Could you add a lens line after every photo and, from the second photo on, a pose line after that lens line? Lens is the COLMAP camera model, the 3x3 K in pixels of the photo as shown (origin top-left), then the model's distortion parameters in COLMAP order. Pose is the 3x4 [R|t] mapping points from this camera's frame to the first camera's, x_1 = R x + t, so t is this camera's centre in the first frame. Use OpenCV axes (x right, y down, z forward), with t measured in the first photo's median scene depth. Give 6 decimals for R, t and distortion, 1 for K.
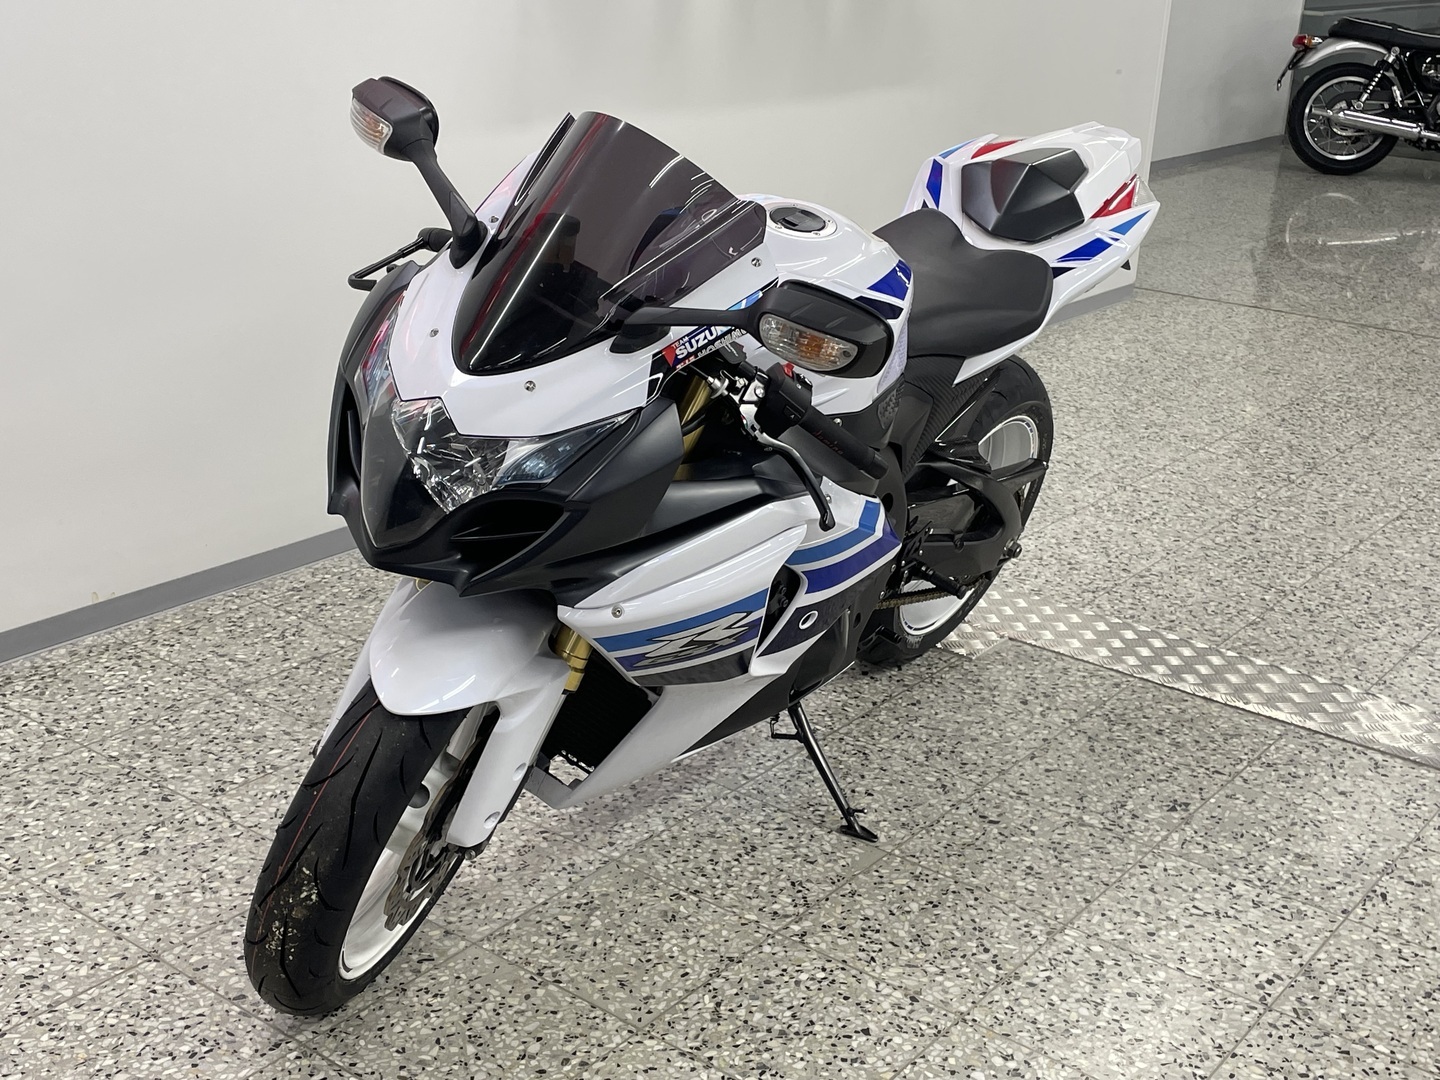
lens RADIAL K [[1776.3, 0, 707.7], [0, 1776.3, 548.6], [0, 0, 1]] dist [0.063133, 0.000000]
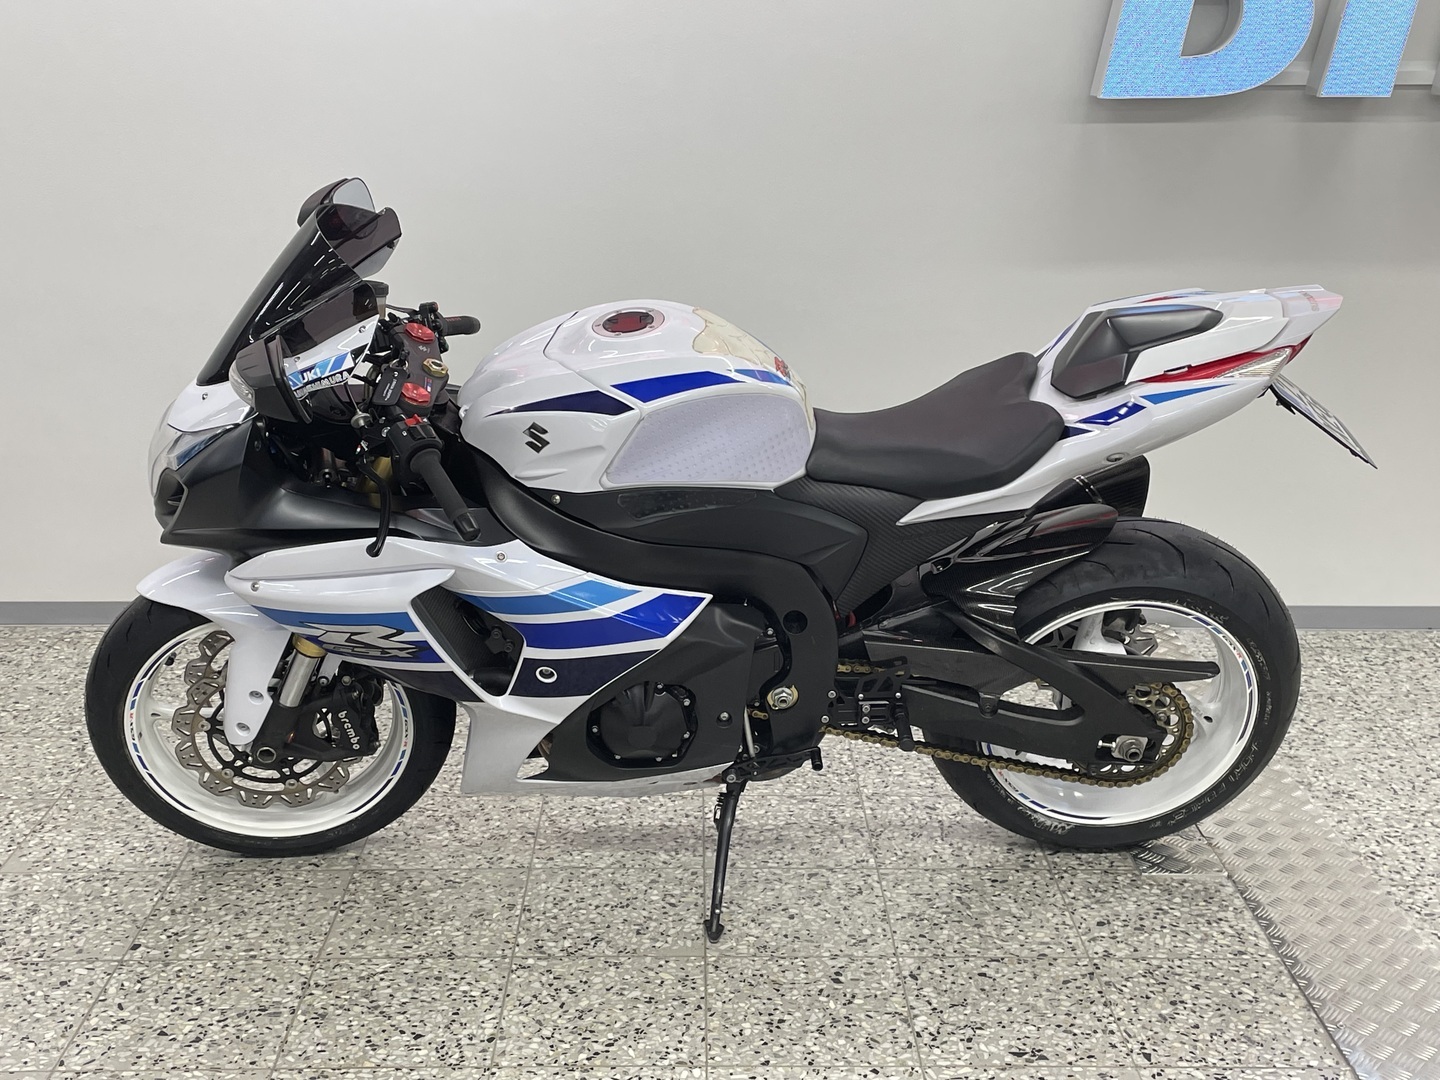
lens RADIAL K [[1776.3, 0, 708.2], [0, 1776.3, 529.4], [0, 0, 1]] dist [0.063133, 0.000000]
pose [[0.623705, 0.182766, -0.759992, 0.716539], [-0.254461, 0.966793, 0.023669, -0.075244], [0.739082, 0.178625, 0.649501, 0.263461]]
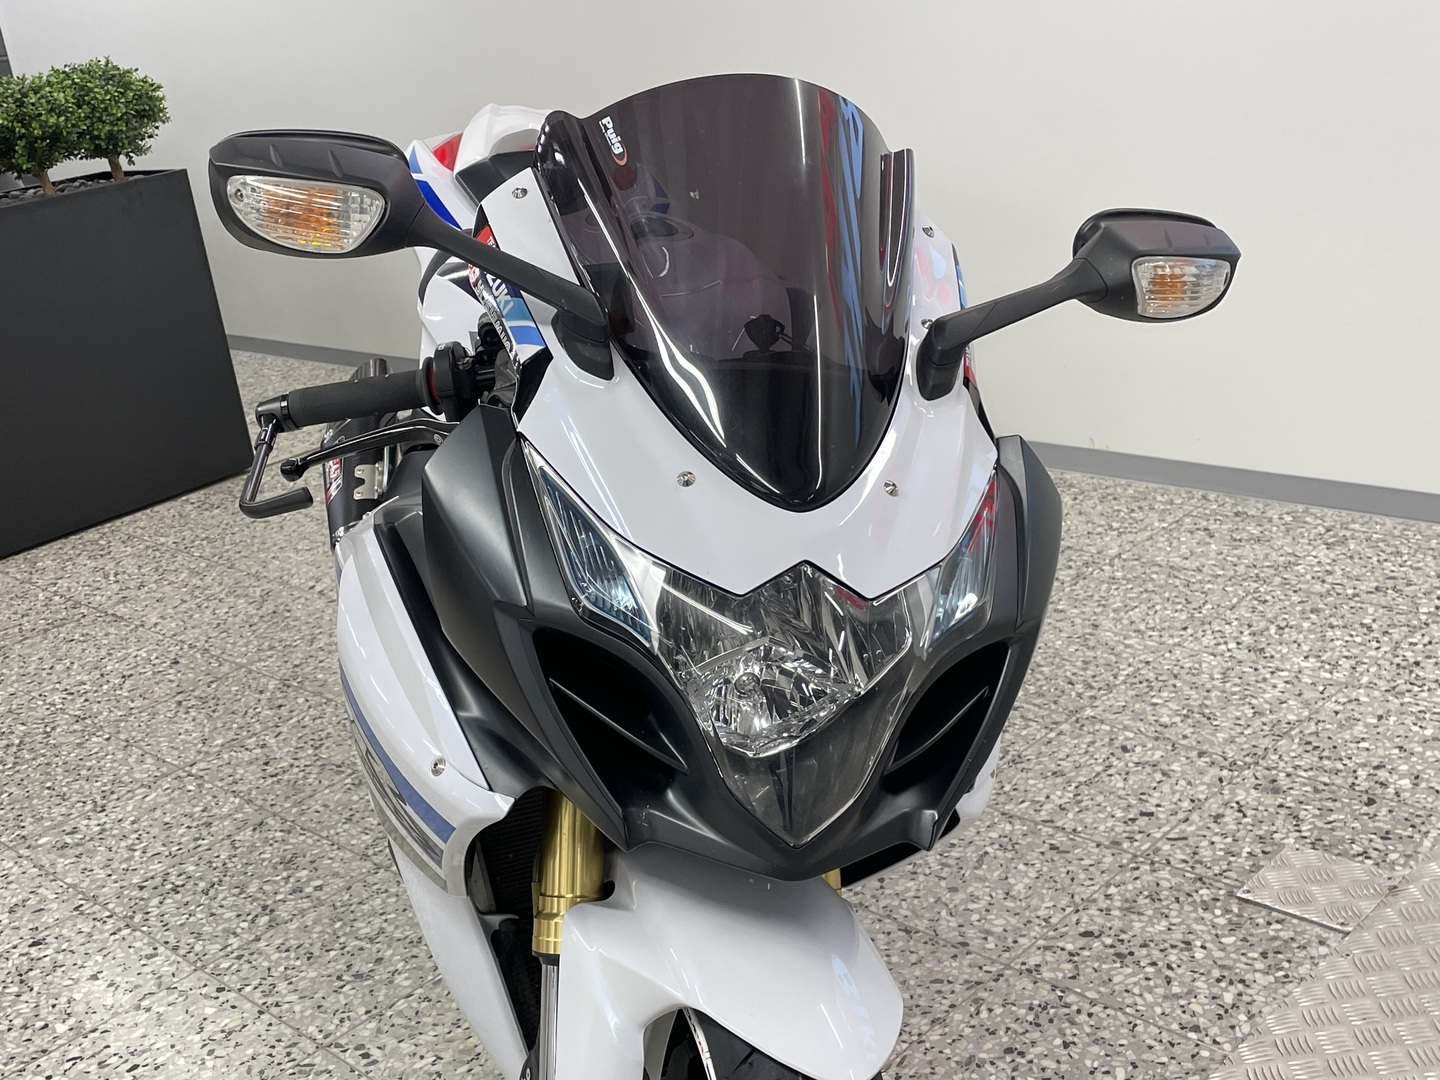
lens RADIAL K [[1728.0, 0, 704.0], [0, 1728.0, 509.9], [0, 0, 1]] dist [0.058337, 0.000000]
pose [[-0.125900, 0.303020, -0.944631, 0.798427], [-0.219999, 0.919970, 0.324431, -0.251416], [0.967341, 0.248664, -0.049160, 0.887303]]
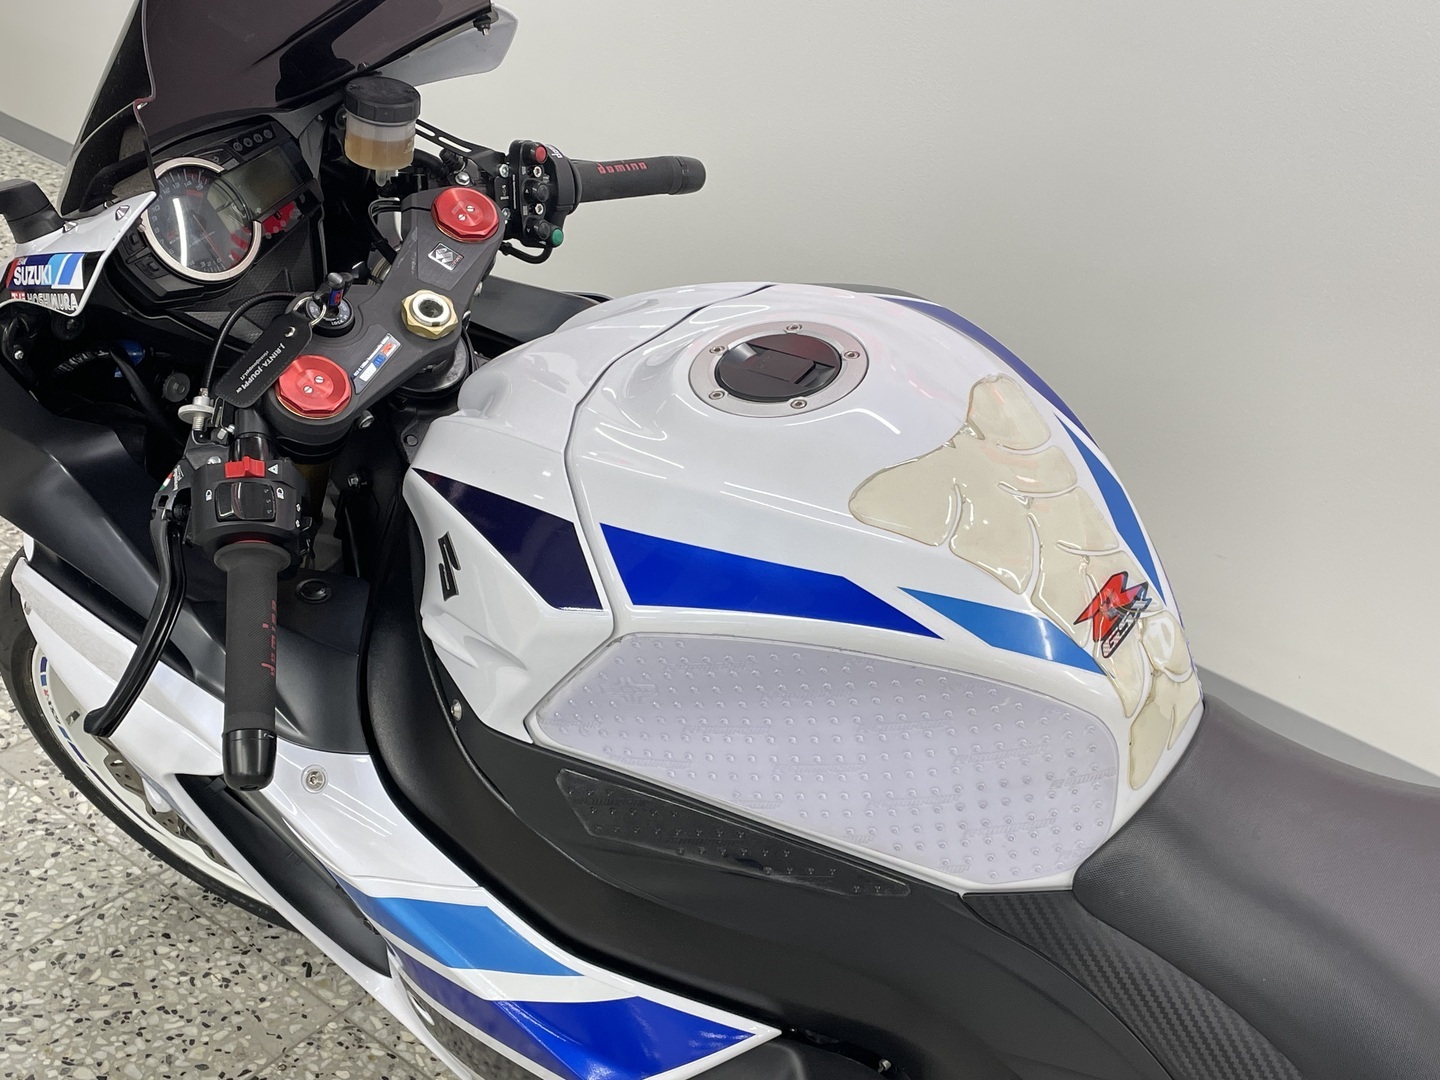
lens RADIAL K [[1776.3, 0, 721.8], [0, 1776.3, 511.2], [0, 0, 1]] dist [0.063133, 0.000000]
pose [[0.032658, 0.453712, -0.890550, 0.351687], [-0.470807, 0.792958, 0.386727, -0.245573], [0.881631, 0.406648, 0.239507, 0.684186]]
